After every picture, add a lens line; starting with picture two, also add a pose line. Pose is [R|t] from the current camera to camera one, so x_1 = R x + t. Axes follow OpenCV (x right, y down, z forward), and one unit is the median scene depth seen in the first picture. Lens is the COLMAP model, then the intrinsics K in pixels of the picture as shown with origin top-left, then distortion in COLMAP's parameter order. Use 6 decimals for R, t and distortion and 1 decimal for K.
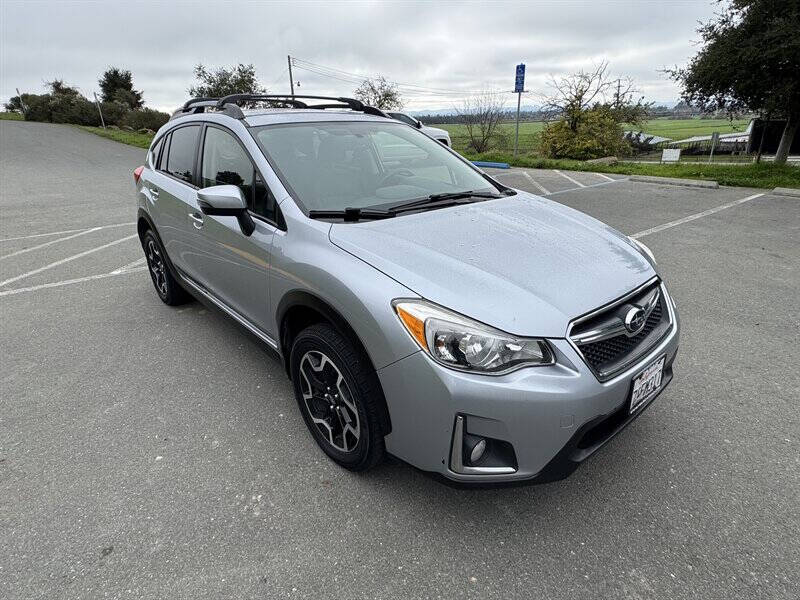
lens RADIAL K [[446.3, 0, 395.4], [0, 446.3, 301.3], [0, 0, 1]] dist [0.003946, -0.003757]
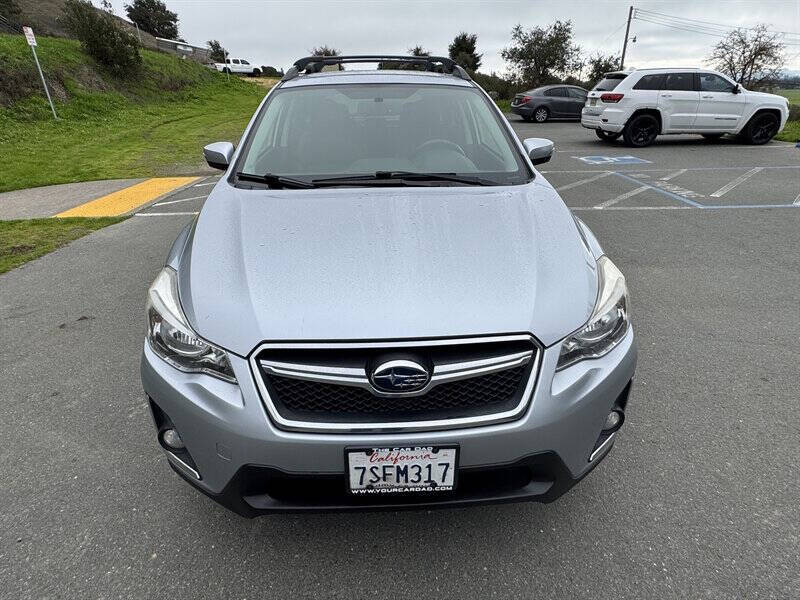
lens RADIAL K [[446.3, 0, 396.3], [0, 446.3, 303.2], [0, 0, 1]] dist [0.003946, -0.003757]
pose [[0.792018, 0.271507, -0.546801, 0.651327], [-0.230091, 0.962370, 0.144575, -0.125316], [0.565478, 0.011308, 0.824686, 0.309480]]
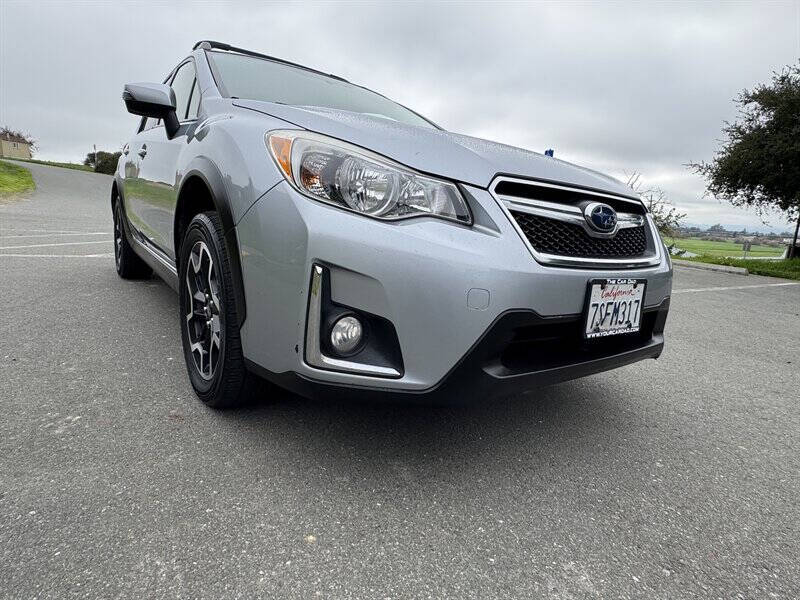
lens RADIAL K [[446.3, 0, 399.0], [0, 446.3, 299.4], [0, 0, 1]] dist [0.003946, -0.003757]
pose [[0.992109, 0.111292, -0.057747, 0.193535], [-0.120233, 0.975087, -0.186413, 0.259156], [0.035562, 0.191885, 0.980773, 0.211587]]
